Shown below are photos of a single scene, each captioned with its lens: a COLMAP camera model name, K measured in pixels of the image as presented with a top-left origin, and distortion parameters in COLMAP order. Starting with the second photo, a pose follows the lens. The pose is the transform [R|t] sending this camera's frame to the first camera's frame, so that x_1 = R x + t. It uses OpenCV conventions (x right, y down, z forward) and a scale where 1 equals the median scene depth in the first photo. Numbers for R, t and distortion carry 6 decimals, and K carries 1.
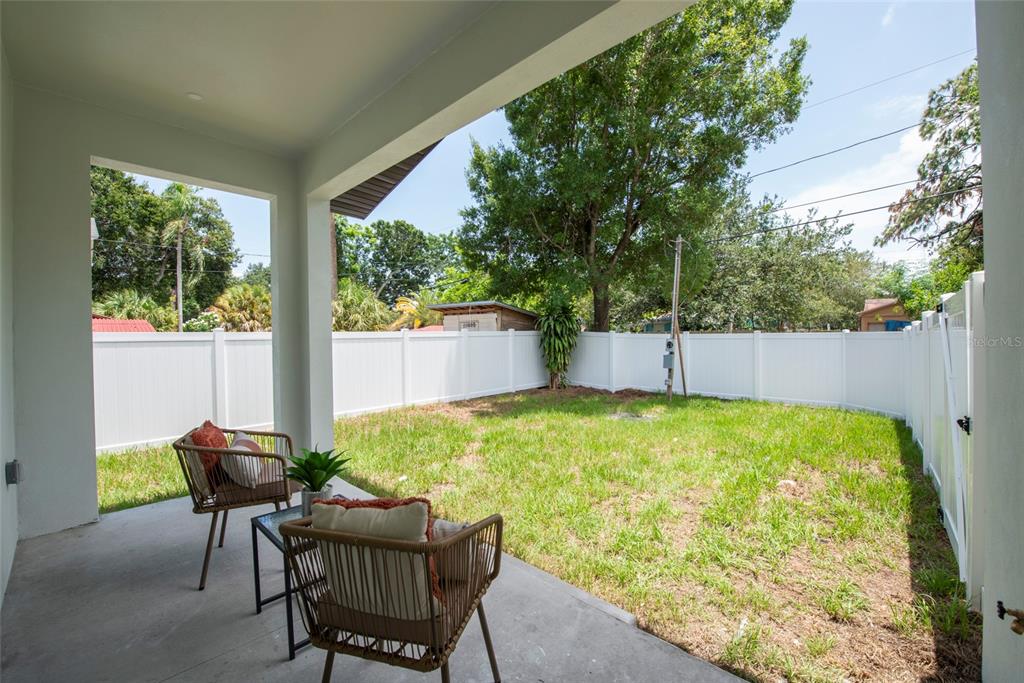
lens RADIAL K [[409.2, 0, 509.7], [0, 409.2, 340.4], [0, 0, 1]] dist [-0.012173, -0.000304]
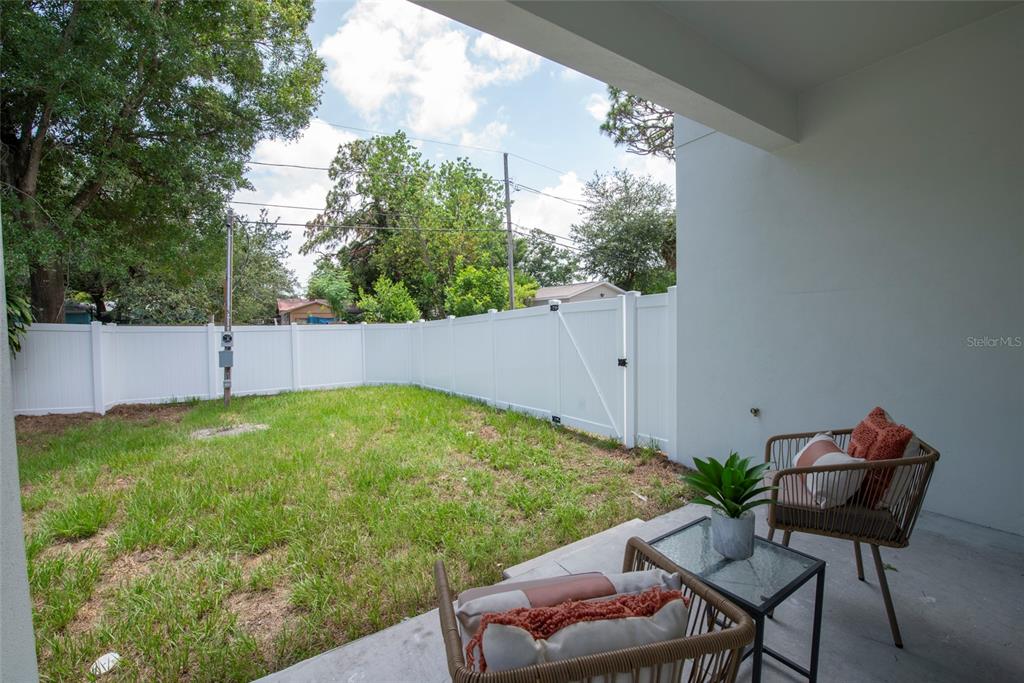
lens RADIAL K [[409.2, 0, 509.7], [0, 409.2, 340.4], [0, 0, 1]] dist [-0.012173, -0.000304]
pose [[0.270609, -0.031019, 0.962190, -0.195844], [0.021187, 0.999431, 0.026261, 0.004121], [-0.962456, 0.013280, 0.271112, 0.177114]]
